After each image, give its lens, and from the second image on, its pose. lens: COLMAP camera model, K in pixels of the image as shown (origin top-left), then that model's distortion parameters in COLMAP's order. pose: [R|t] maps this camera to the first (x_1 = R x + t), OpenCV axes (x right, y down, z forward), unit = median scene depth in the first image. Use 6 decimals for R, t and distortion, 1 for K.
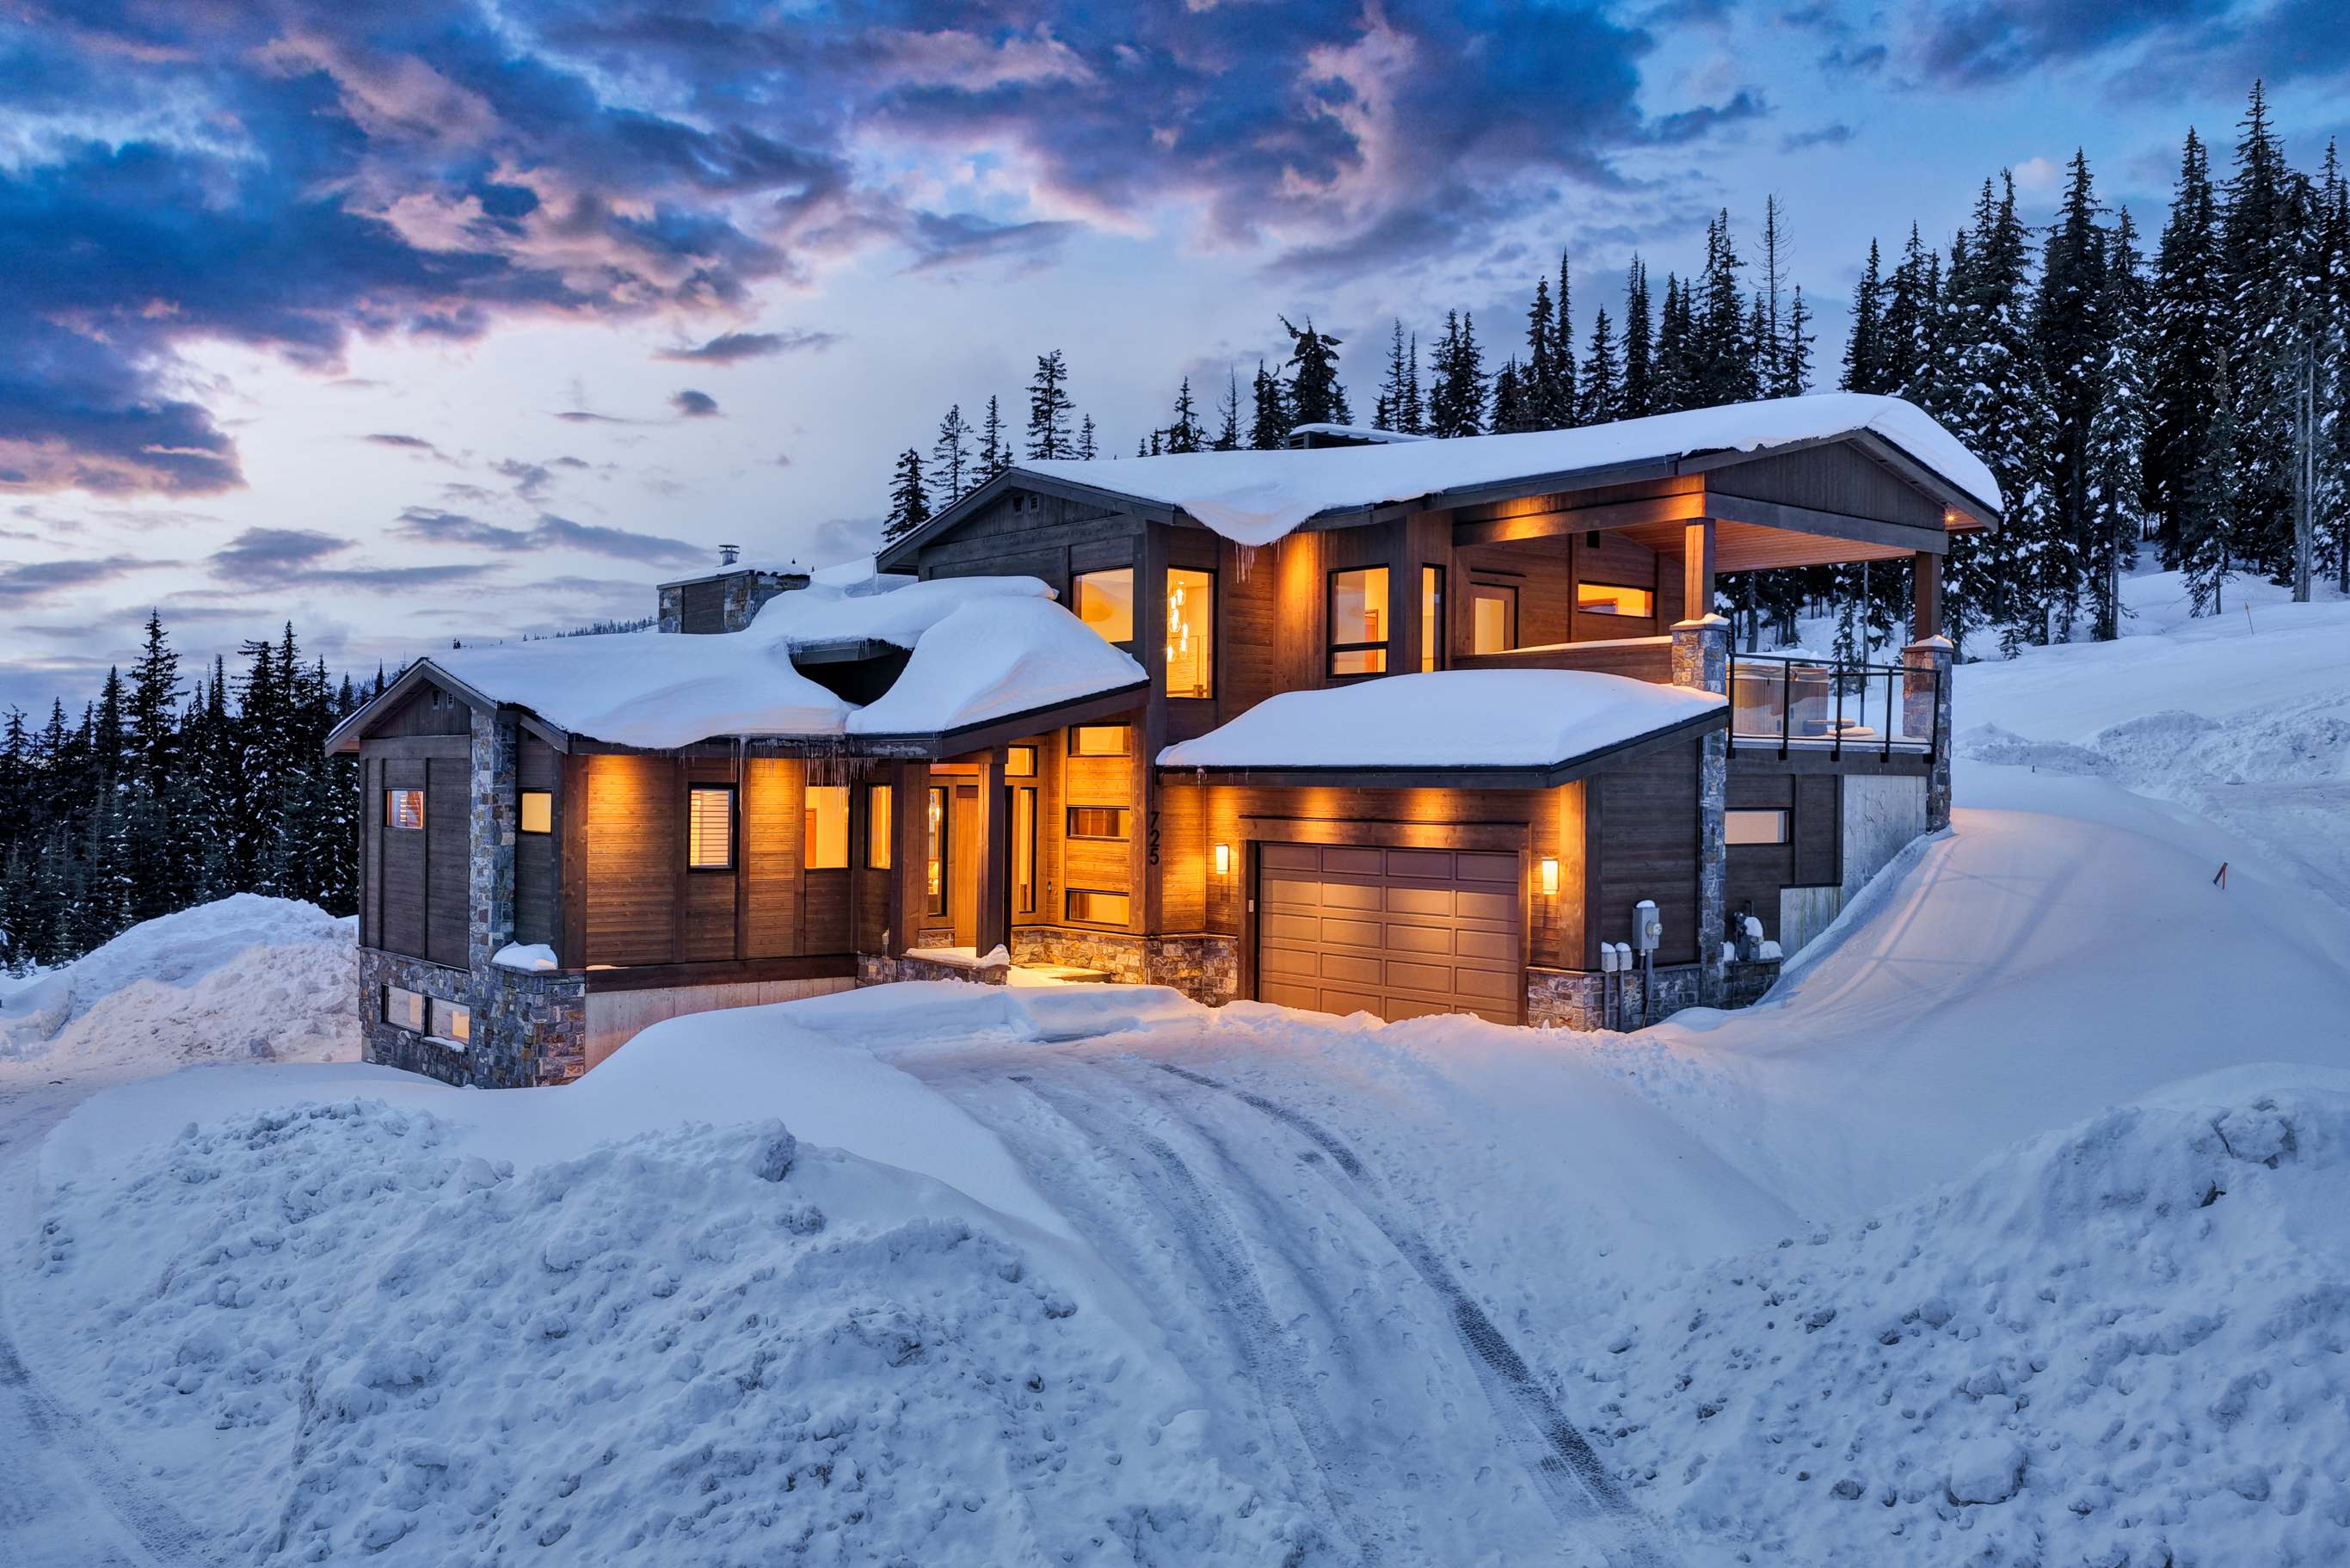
lens RADIAL K [[1904.4, 0, 1181.5], [0, 1904.4, 800.6], [0, 0, 1]] dist [-0.005421, 0.007702]
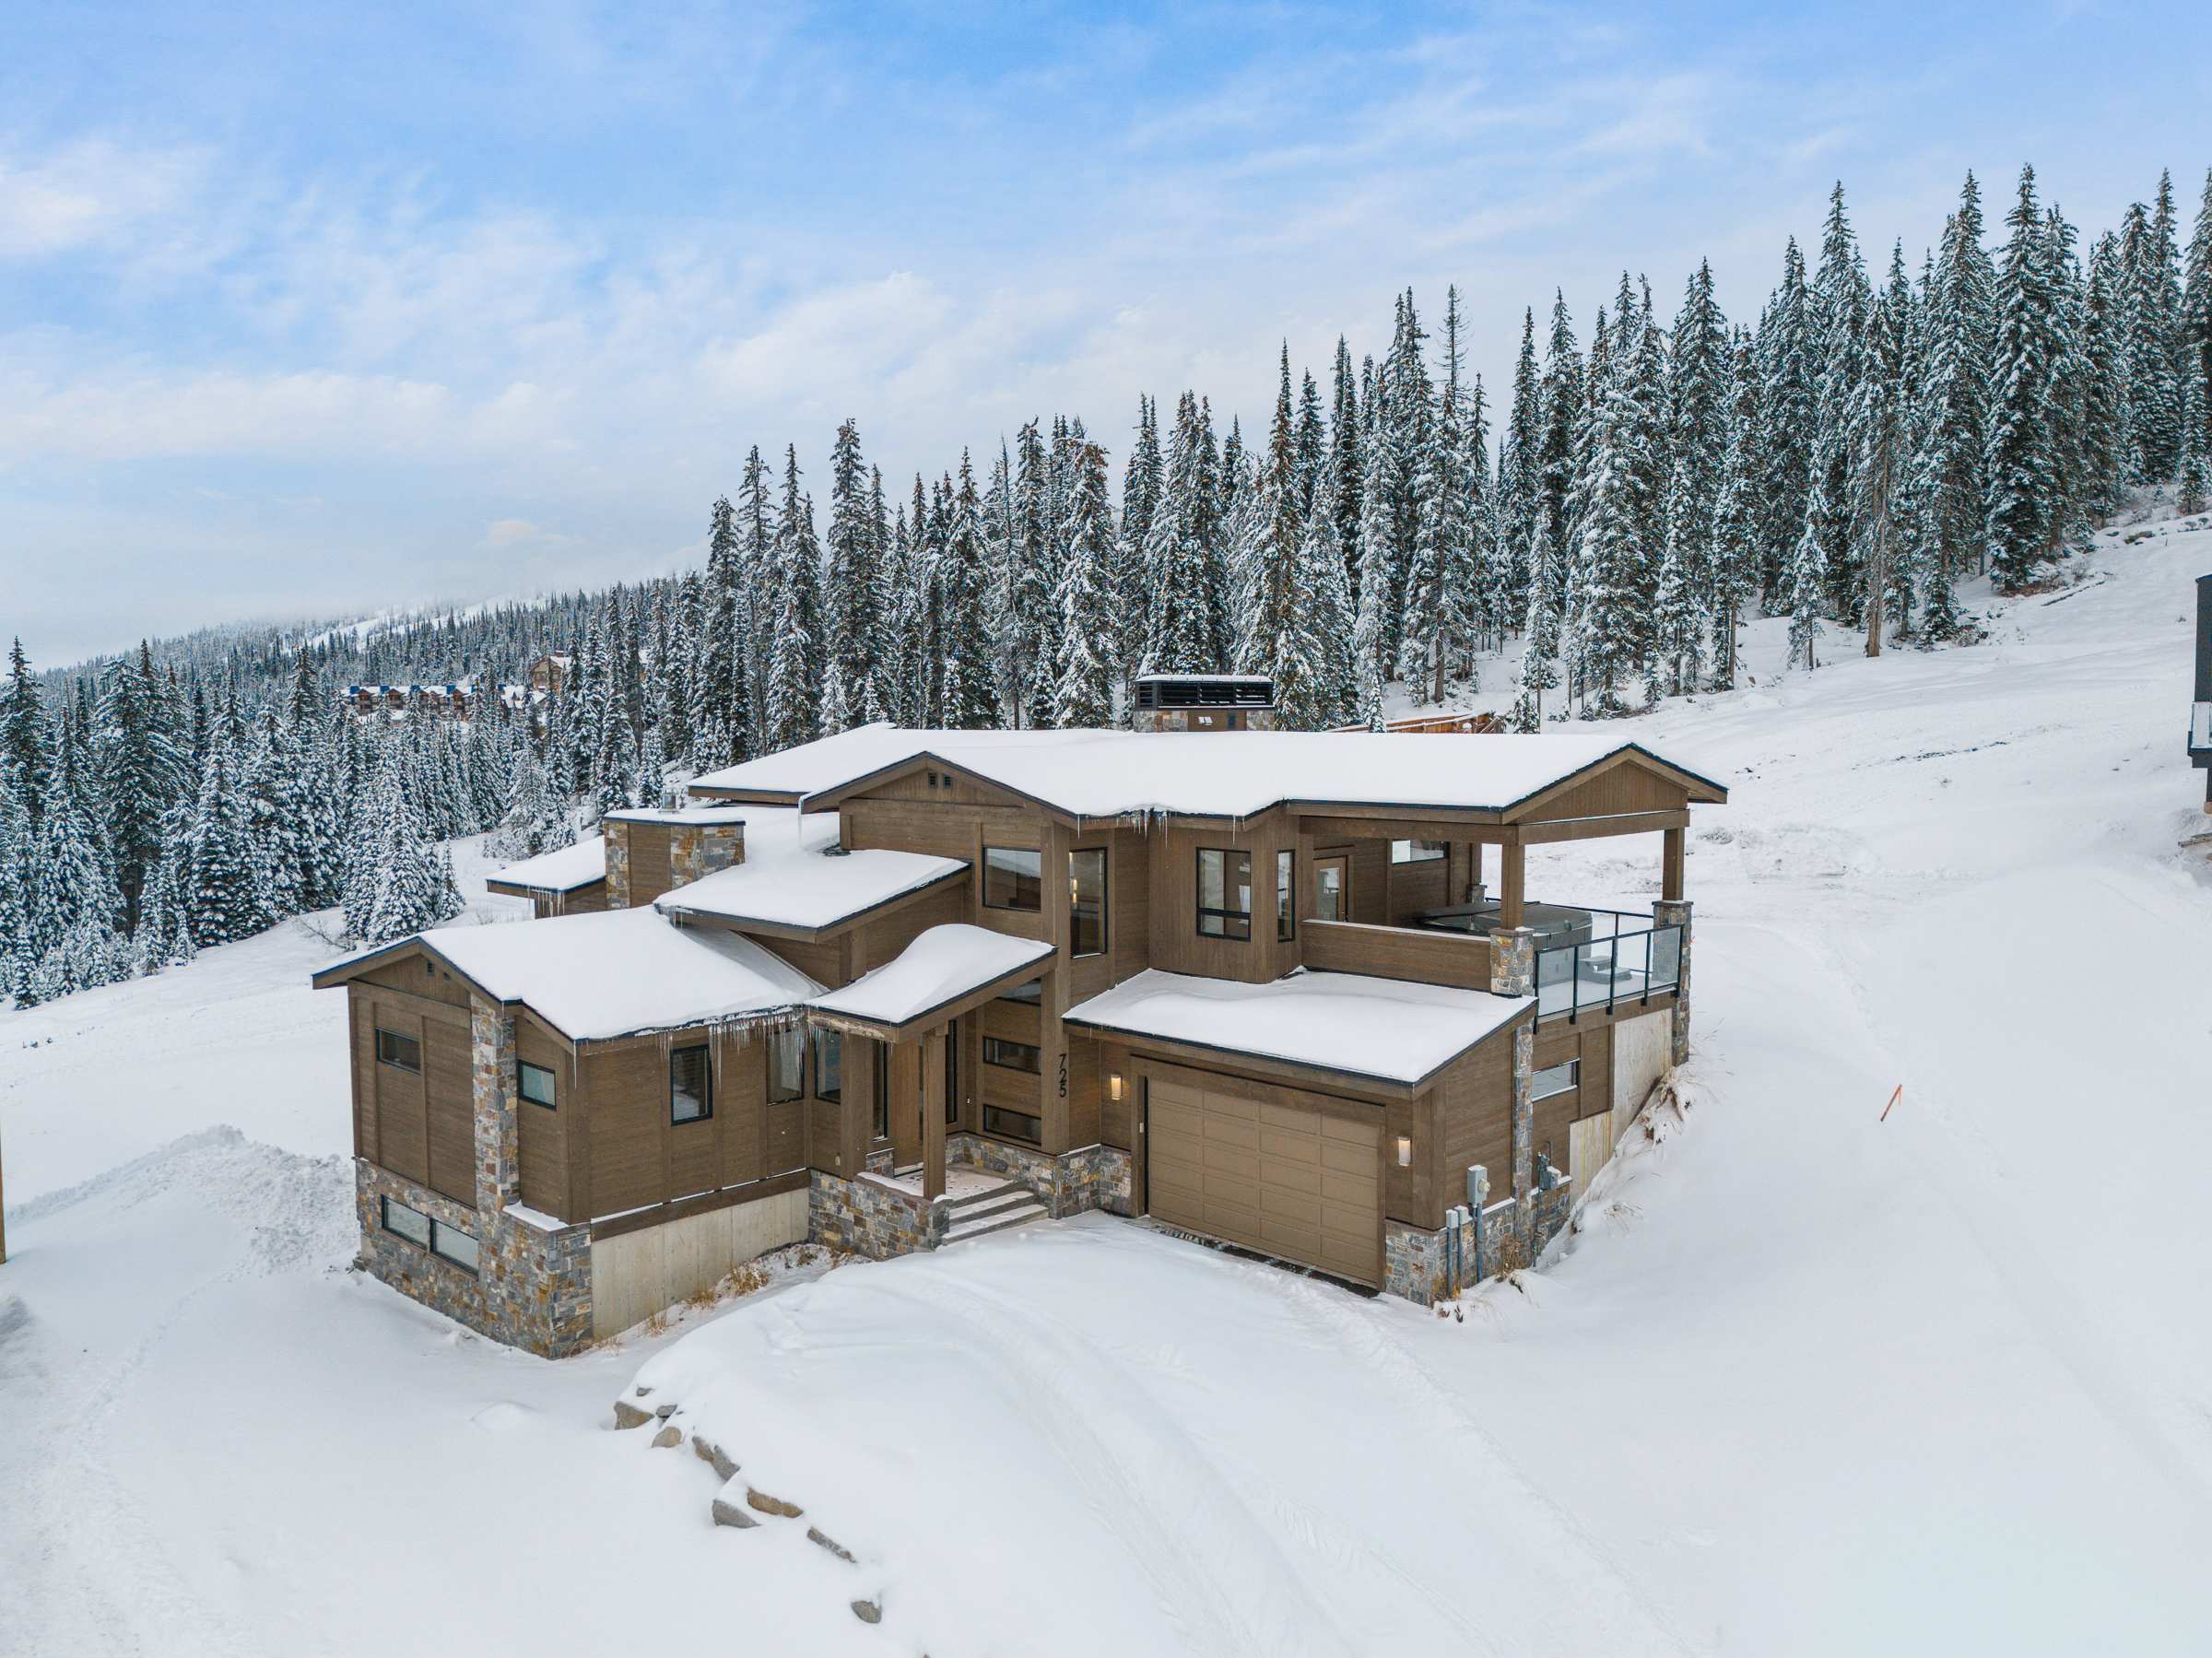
lens RADIAL K [[1600.1, 0, 1112.9], [0, 1600.1, 839.8], [0, 0, 1]] dist [0.068046, -0.052984]
pose [[0.993927, -0.021945, 0.107834, -0.090904], [0.014912, 0.997735, 0.065597, -0.201848], [-0.109029, -0.063591, 0.992002, -0.013080]]
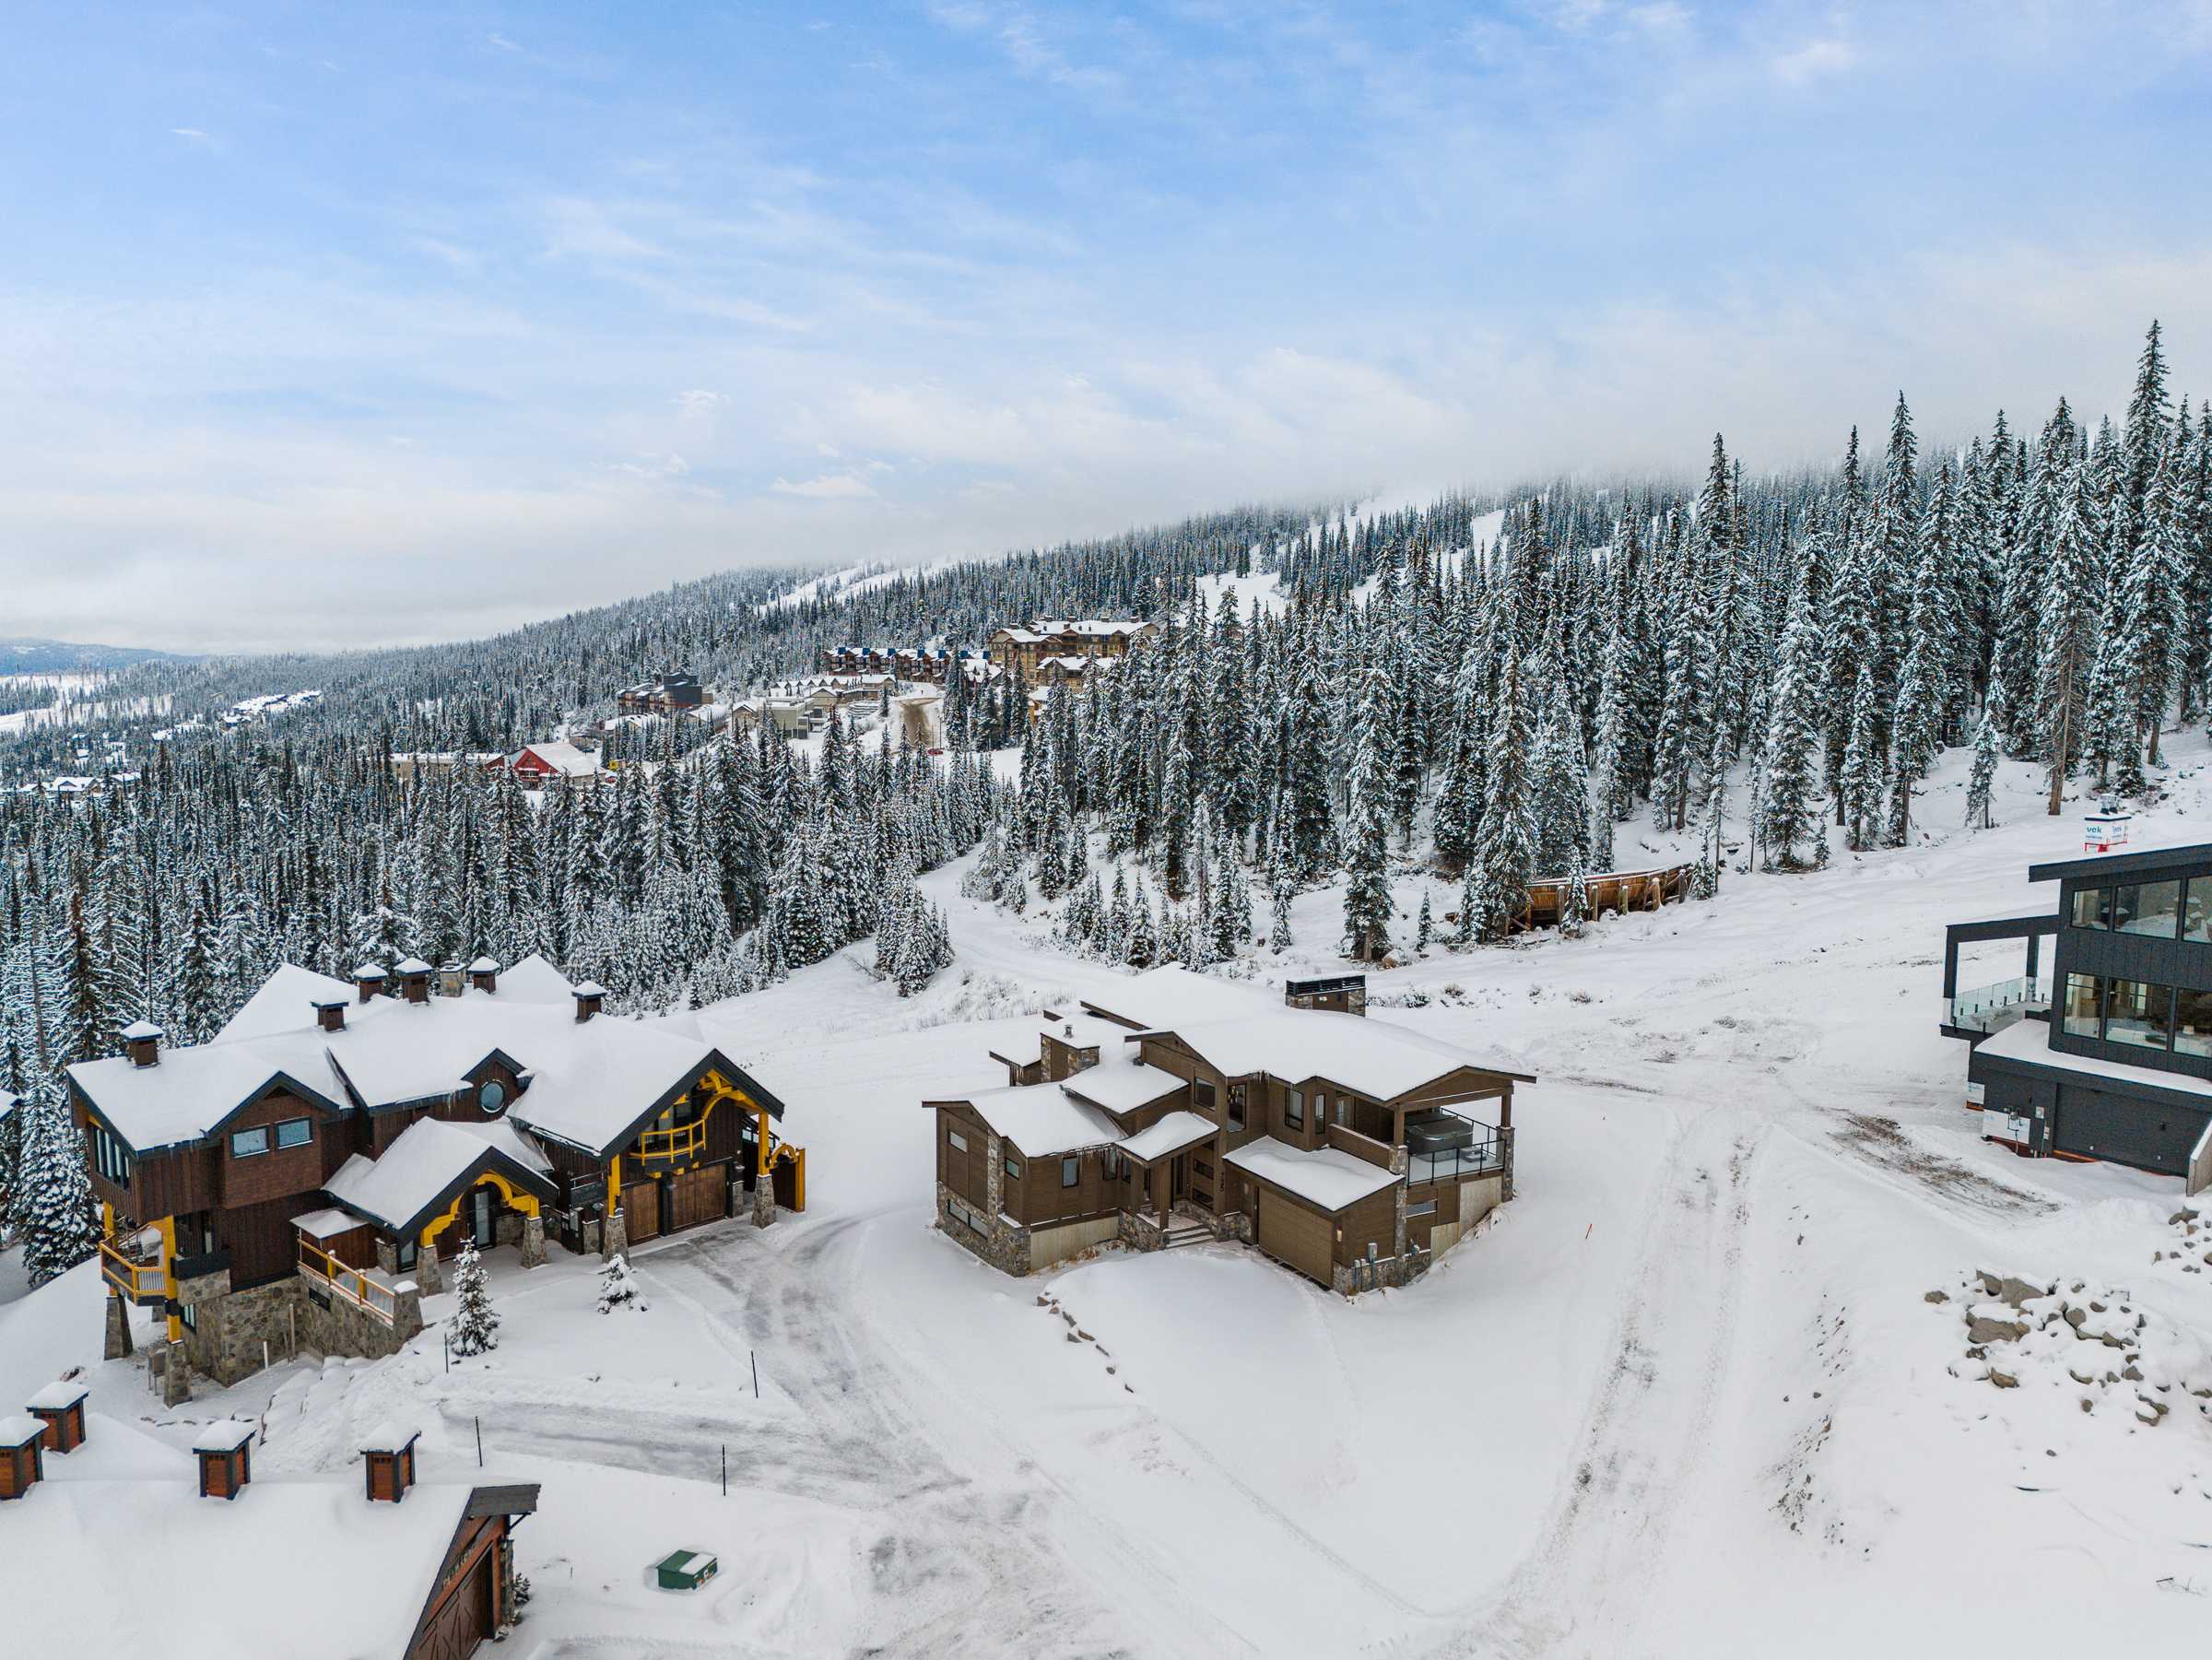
lens RADIAL K [[1600.2, 0, 1104.6], [0, 1600.2, 838.4], [0, 0, 1]] dist [0.068046, -0.052984]
pose [[0.986887, 0.013926, -0.160811, 0.194643], [0.001906, 0.995196, 0.097880, -0.740293], [0.161401, -0.096903, 0.982120, -1.361812]]
